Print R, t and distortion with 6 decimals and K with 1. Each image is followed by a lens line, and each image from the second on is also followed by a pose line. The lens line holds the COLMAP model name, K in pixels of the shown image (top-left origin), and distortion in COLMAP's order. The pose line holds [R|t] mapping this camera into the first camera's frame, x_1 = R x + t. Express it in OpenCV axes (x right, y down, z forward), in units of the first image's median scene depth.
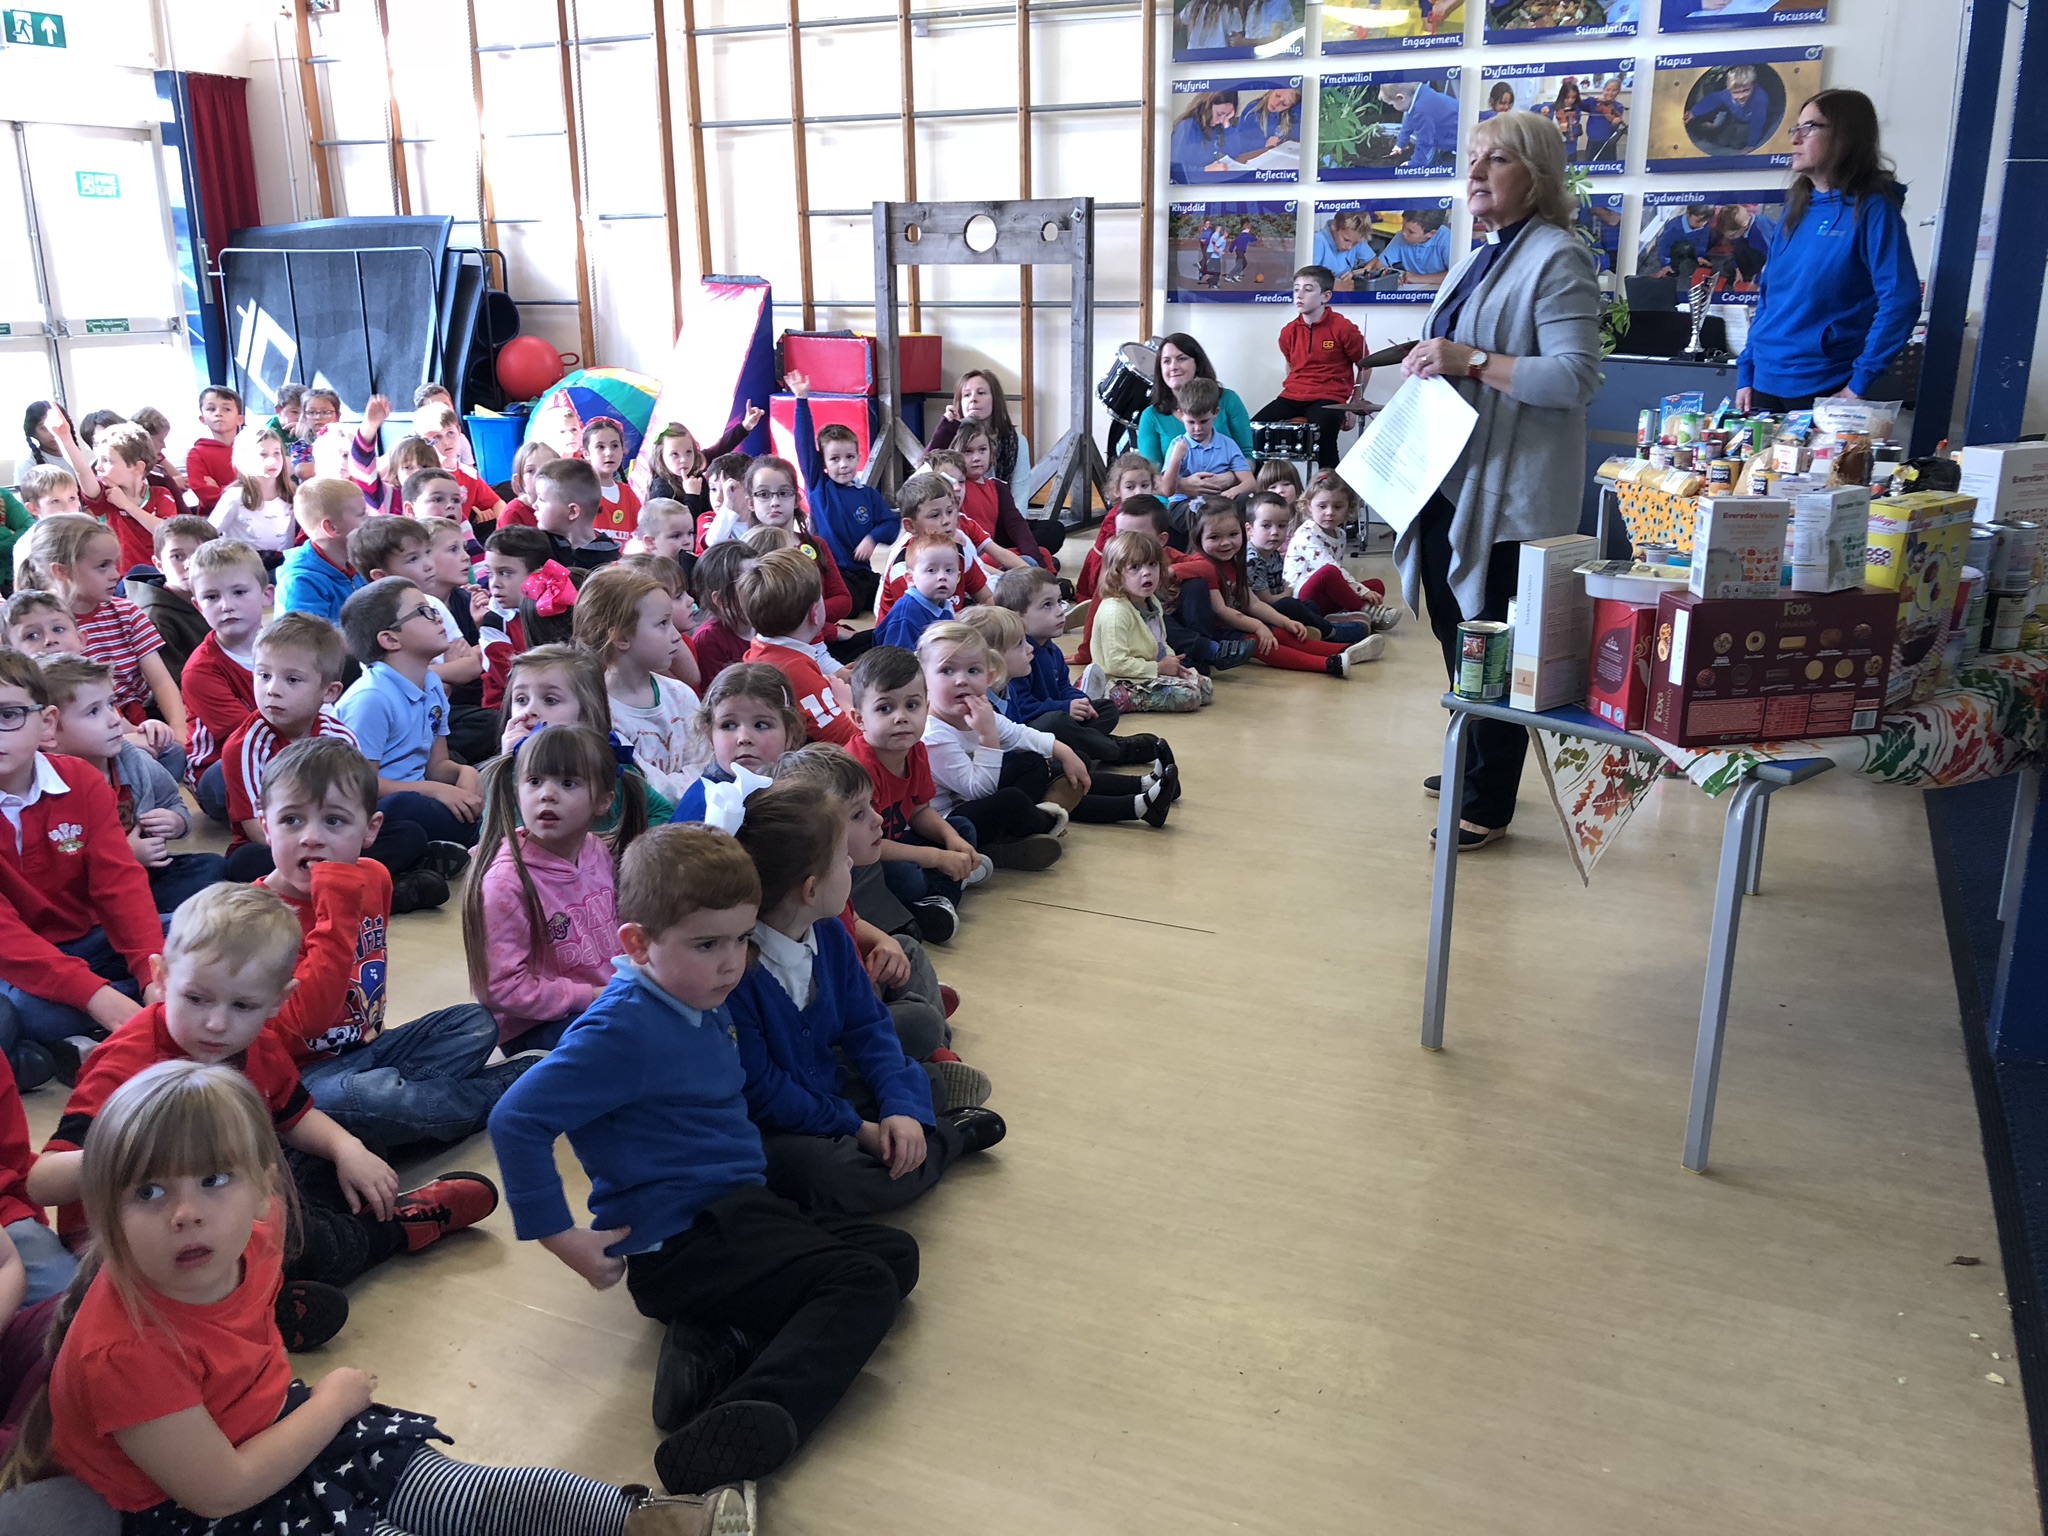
lens RADIAL K [[1674.4, 0, 1028.6], [0, 1674.4, 756.6], [0, 0, 1]] dist [-0.001896, 0.029935]
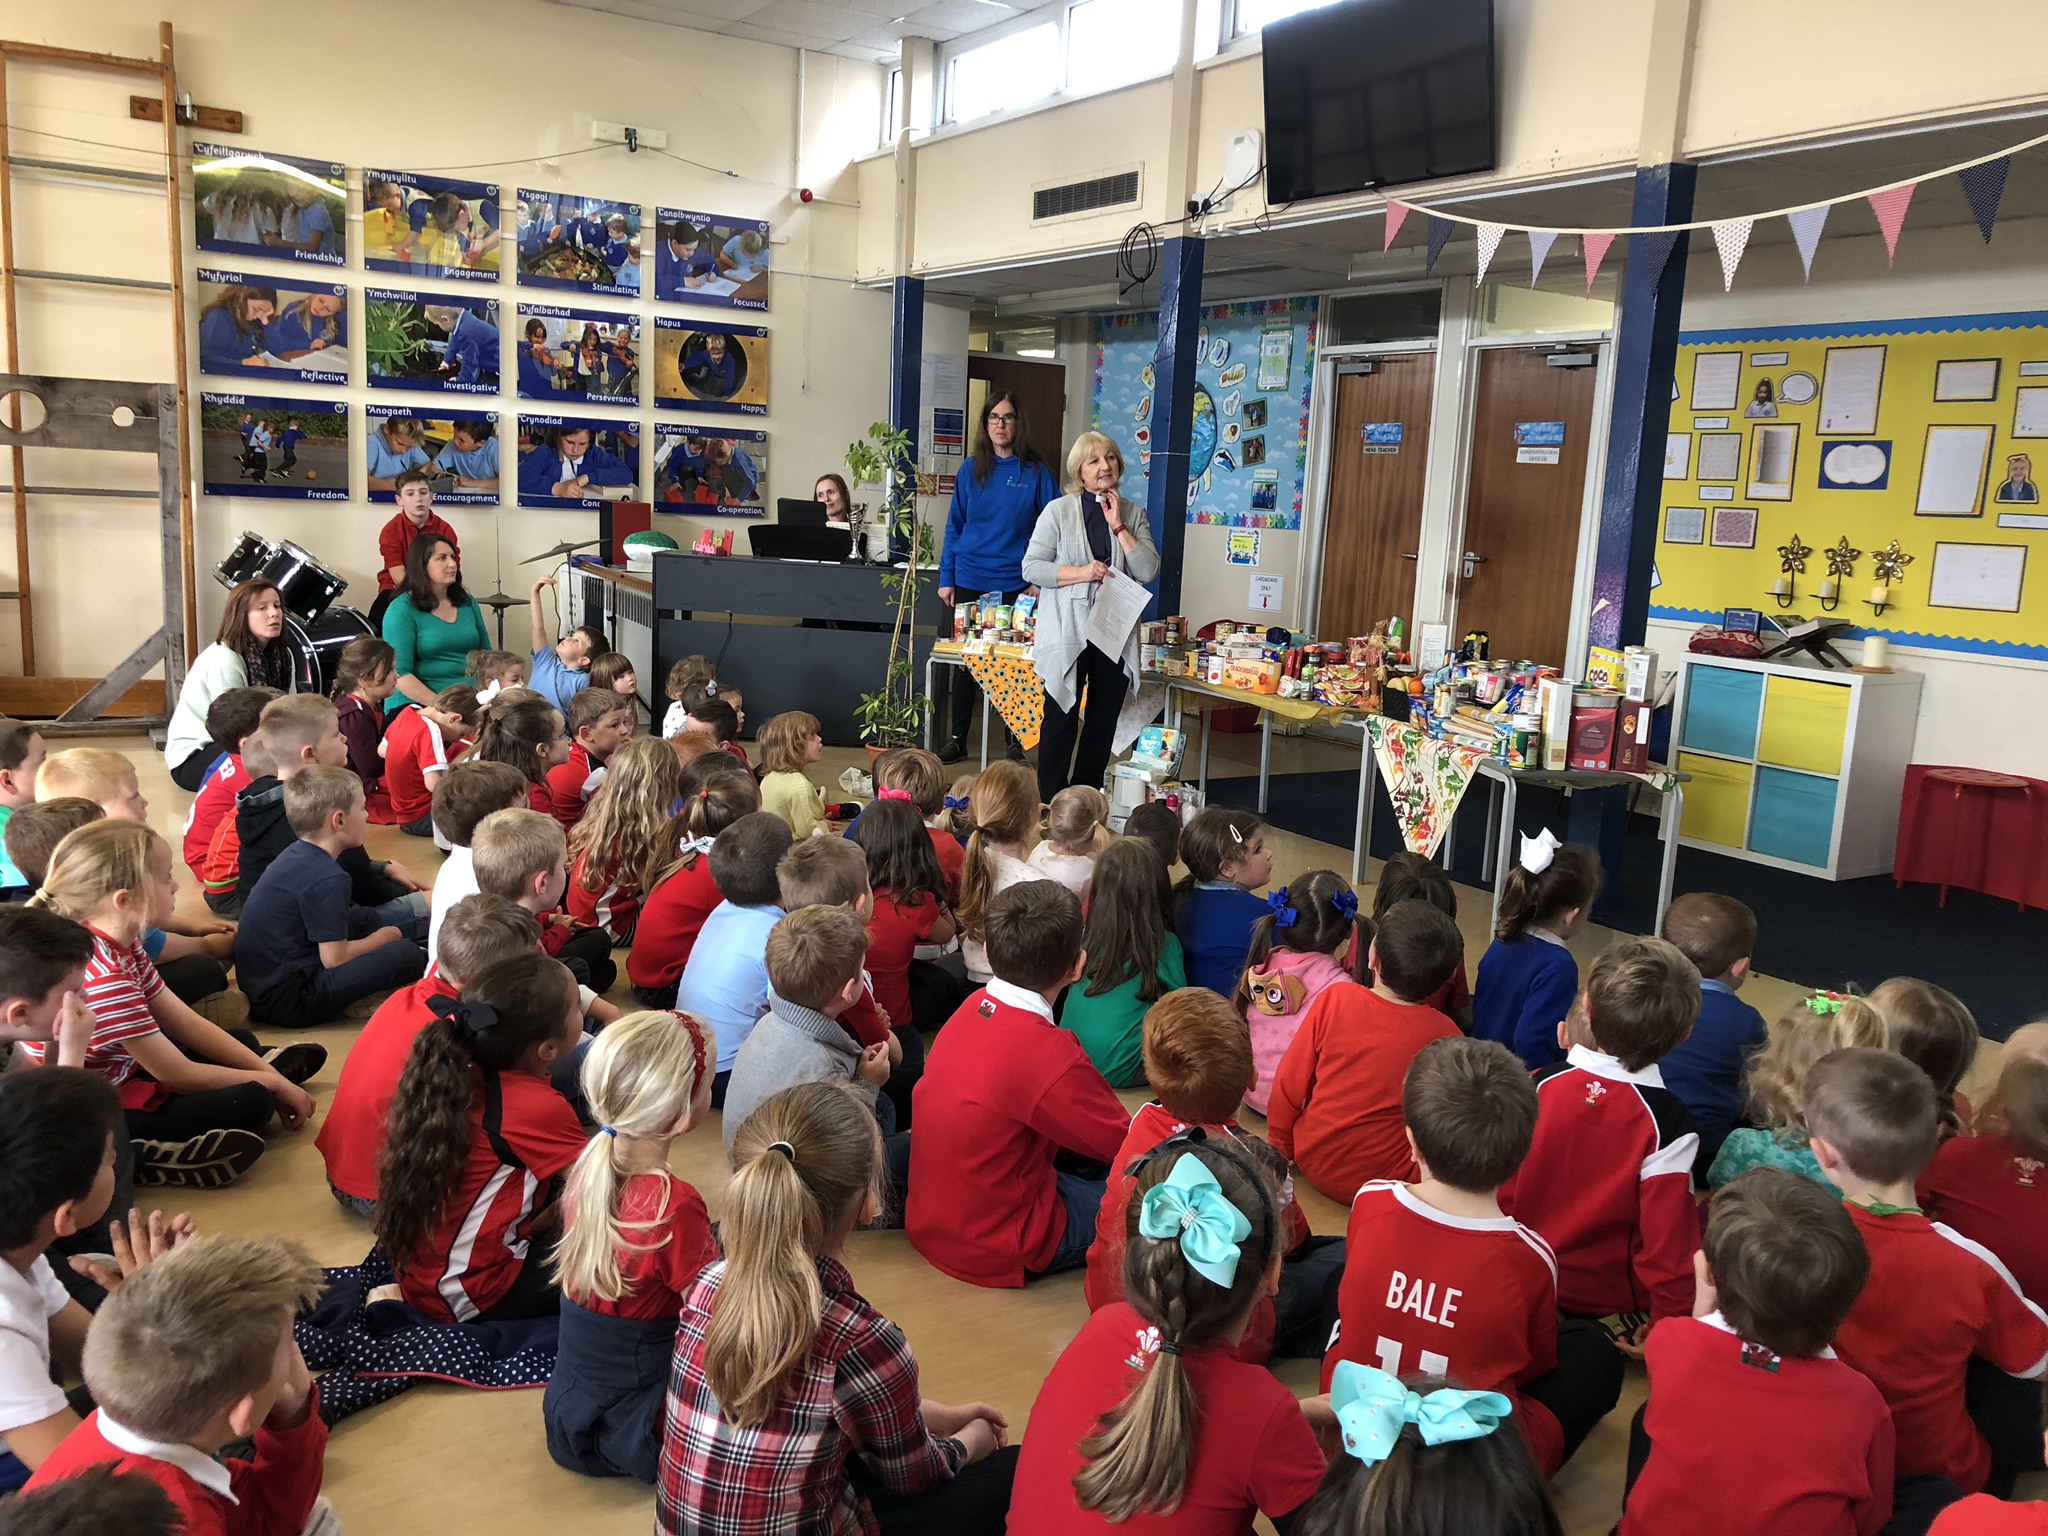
lens RADIAL K [[1674.4, 0, 1029.0], [0, 1674.4, 779.3], [0, 0, 1]] dist [-0.001896, 0.029935]
pose [[0.557775, -0.111084, 0.822525, -0.486676], [0.178741, 0.983827, 0.011660, -0.043810], [-0.810518, 0.140515, 0.568609, 0.114700]]
